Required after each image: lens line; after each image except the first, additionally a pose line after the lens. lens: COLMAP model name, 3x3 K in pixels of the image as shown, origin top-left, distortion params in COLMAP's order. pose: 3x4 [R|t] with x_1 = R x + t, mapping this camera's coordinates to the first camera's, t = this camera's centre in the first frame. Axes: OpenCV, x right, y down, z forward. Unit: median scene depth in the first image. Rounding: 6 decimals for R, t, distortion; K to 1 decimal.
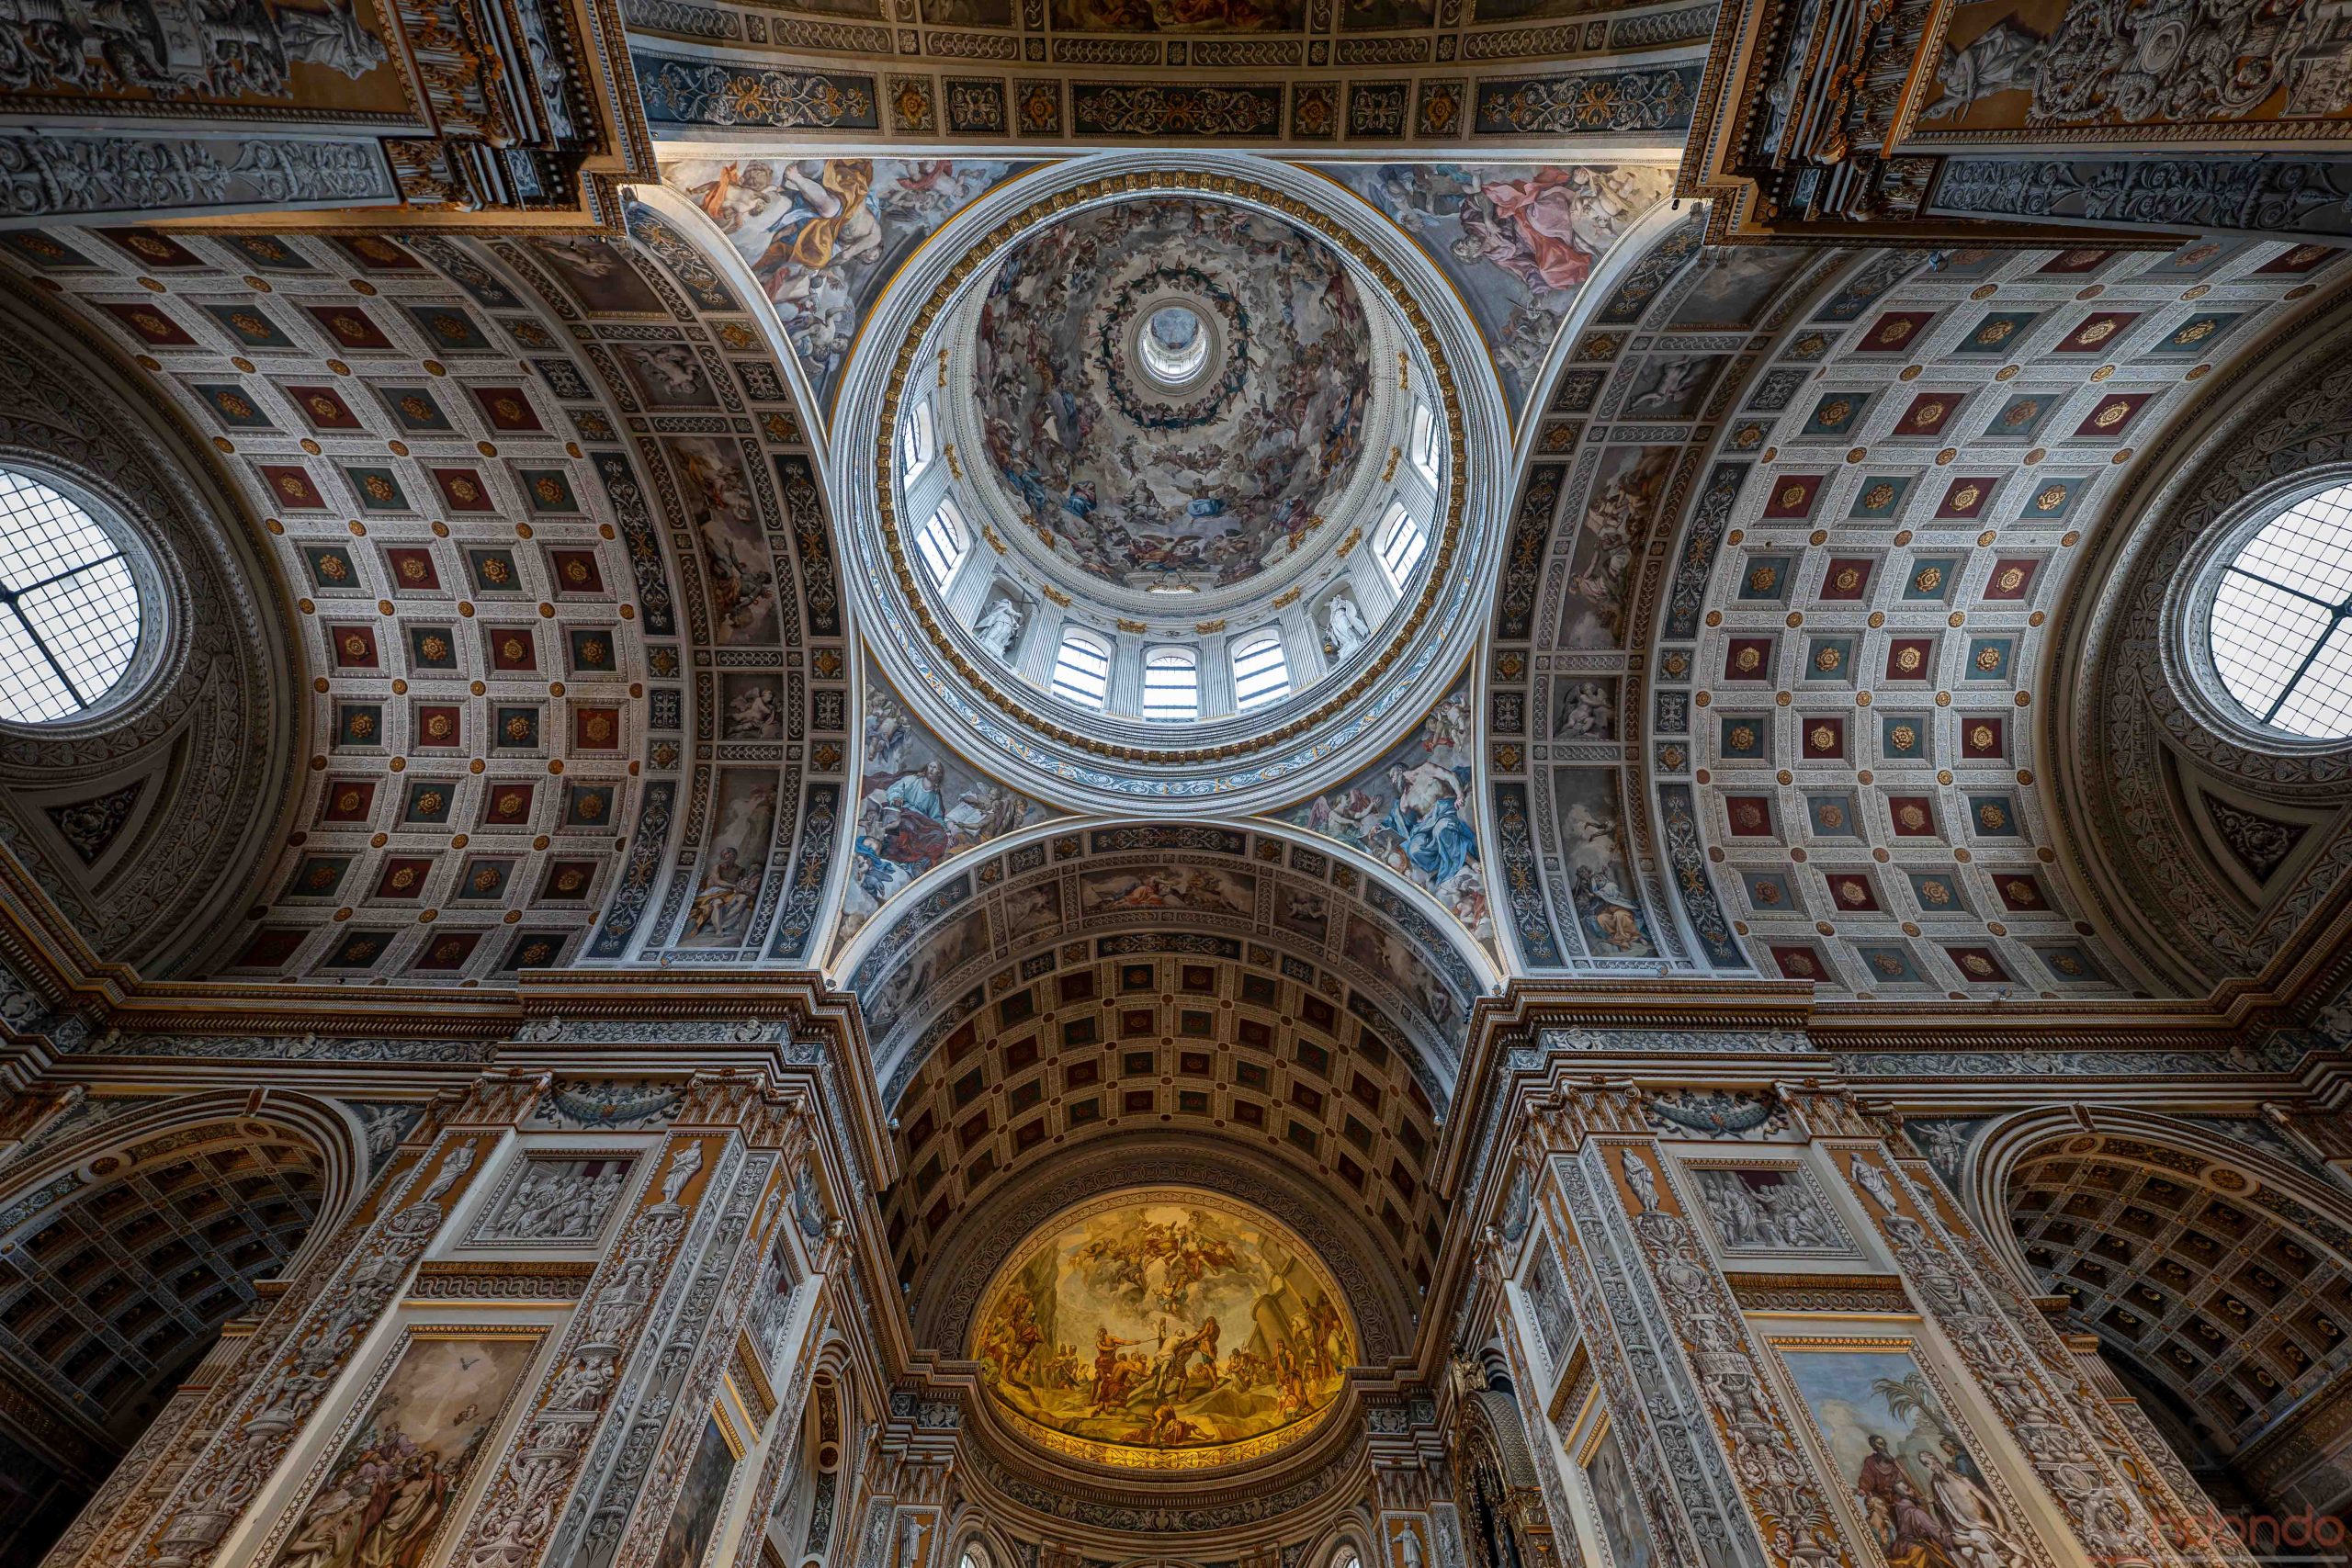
lens RADIAL K [[970.7, 0, 1169.5], [0, 970.7, 788.4], [0, 0, 1]] dist [0.001204, 0.000056]
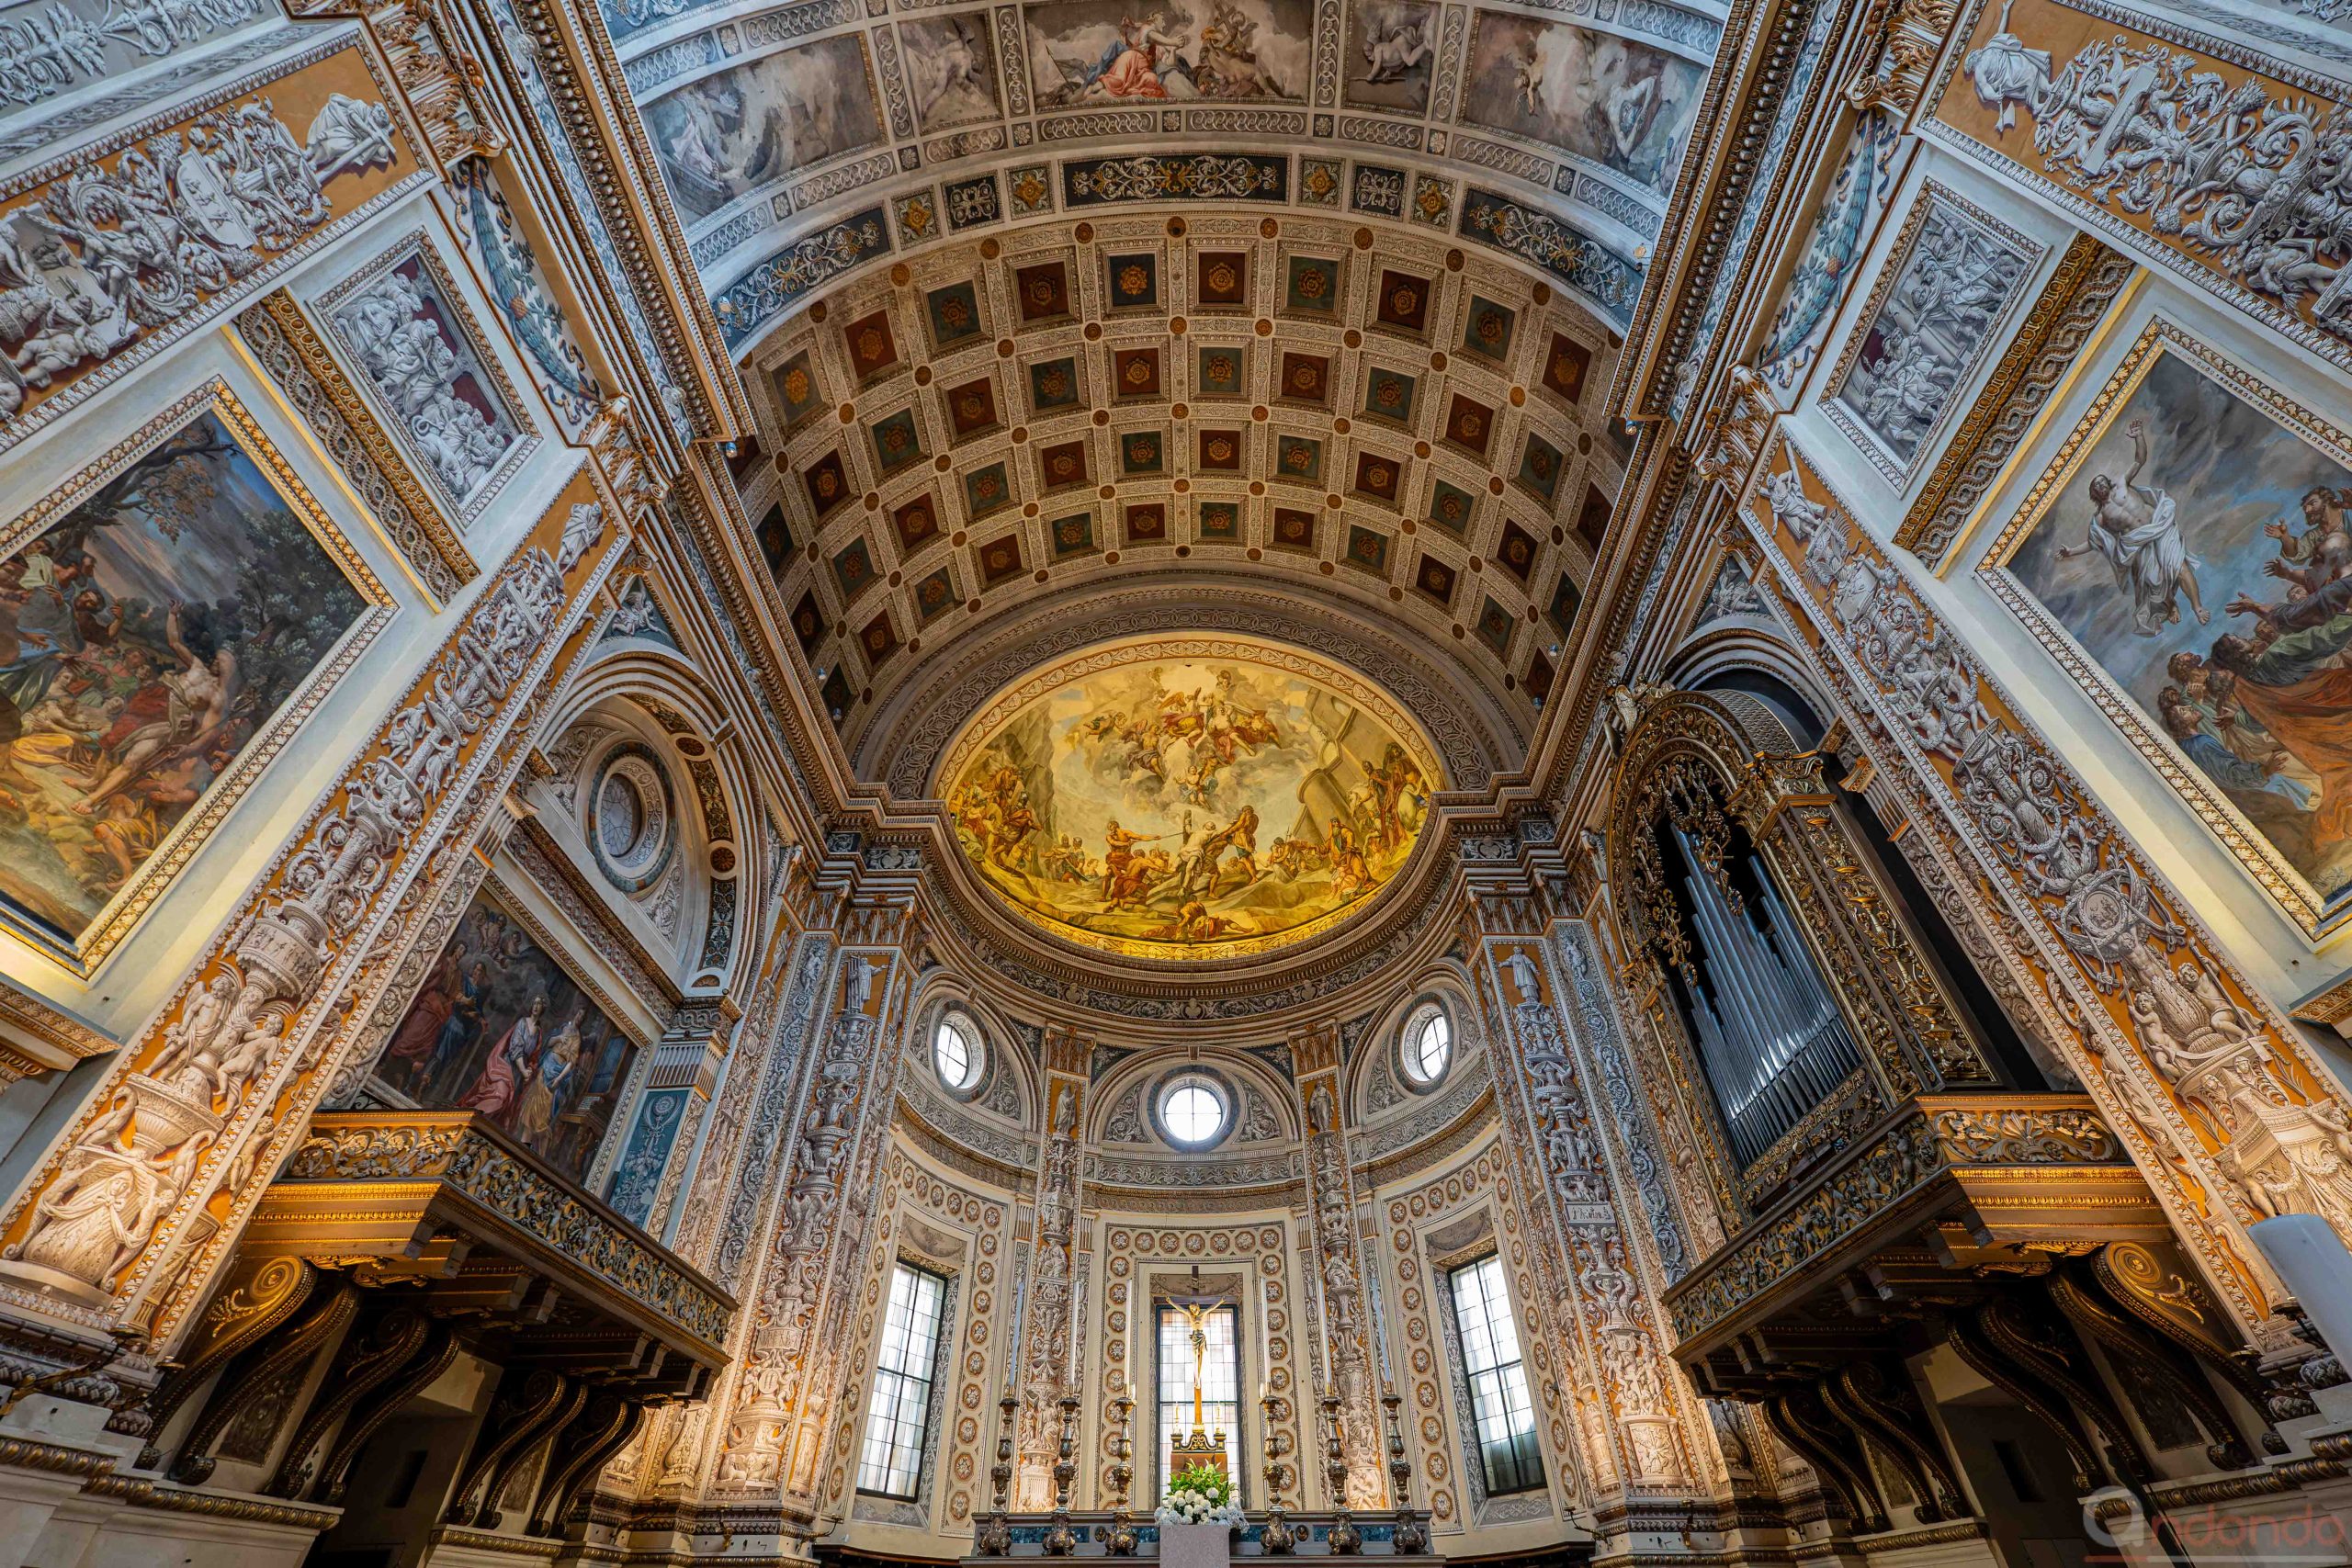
lens RADIAL K [[973.7, 0, 1169.8], [0, 973.7, 789.9], [0, 0, 1]] dist [0.000623, 0.000123]
pose [[0.999203, -0.031110, -0.025002, -0.001046], [0.036633, 0.963521, 0.265115, 0.456022], [0.015842, -0.265819, 0.963893, 0.322492]]
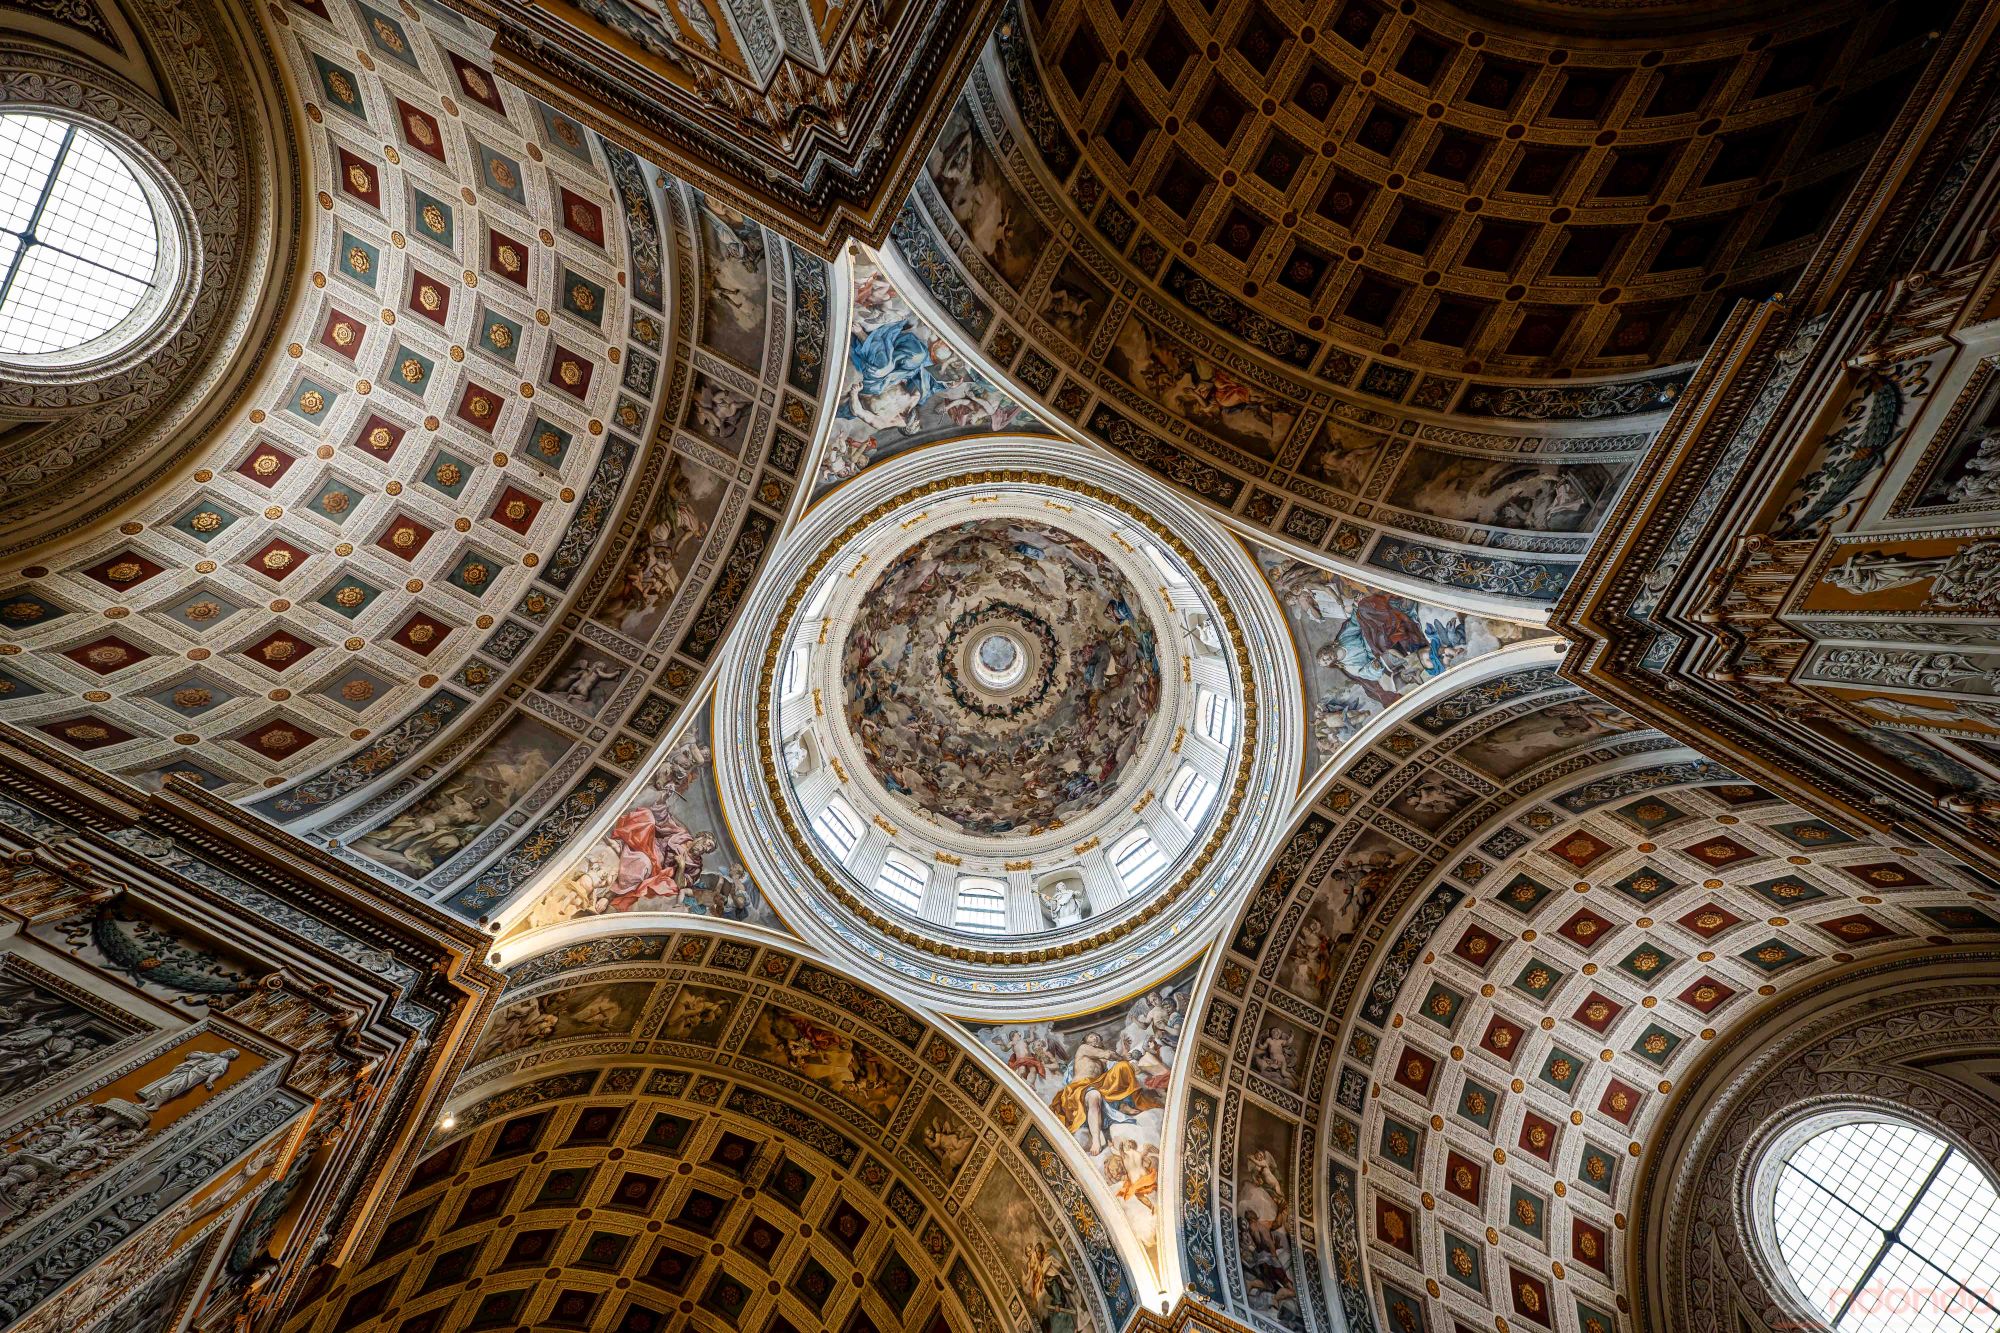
lens RADIAL K [[812.9, 0, 994.0], [0, 812.9, 670.9], [0, 0, 1]] dist [0.000200, 0.000370]
pose [[-0.881437, -0.471013, -0.034864, 0.079913], [0.393786, -0.692145, -0.604870, 0.349859], [0.260771, -0.546884, 0.795560, 0.256880]]
